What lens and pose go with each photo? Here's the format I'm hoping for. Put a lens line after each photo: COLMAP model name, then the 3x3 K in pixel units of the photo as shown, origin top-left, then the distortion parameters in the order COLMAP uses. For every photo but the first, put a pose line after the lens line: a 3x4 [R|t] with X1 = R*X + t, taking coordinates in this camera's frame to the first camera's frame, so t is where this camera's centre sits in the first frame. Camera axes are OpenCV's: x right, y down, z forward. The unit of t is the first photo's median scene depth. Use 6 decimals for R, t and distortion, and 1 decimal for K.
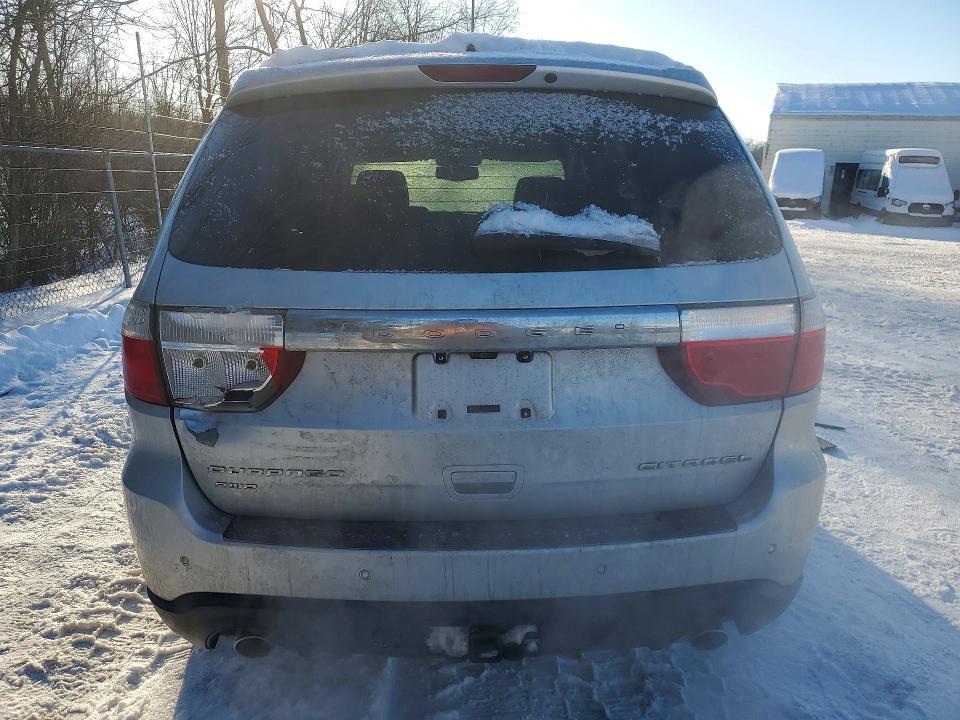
lens RADIAL K [[774.7, 0, 479.2], [0, 774.7, 363.0], [0, 0, 1]] dist [0.004241, 0.003123]
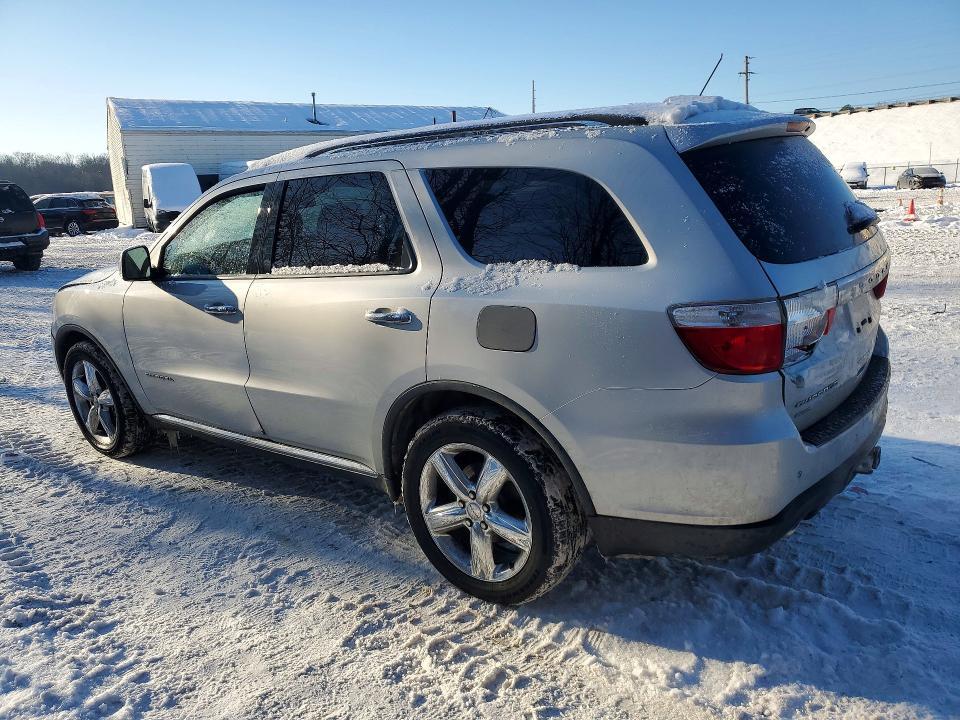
lens RADIAL K [[774.7, 0, 478.8], [0, 774.7, 357.5], [0, 0, 1]] dist [0.004241, 0.003123]
pose [[0.619361, -0.222964, 0.752781, -1.122182], [0.235324, 0.967464, 0.092934, -0.154150], [-0.749009, 0.119588, 0.651678, 0.288965]]
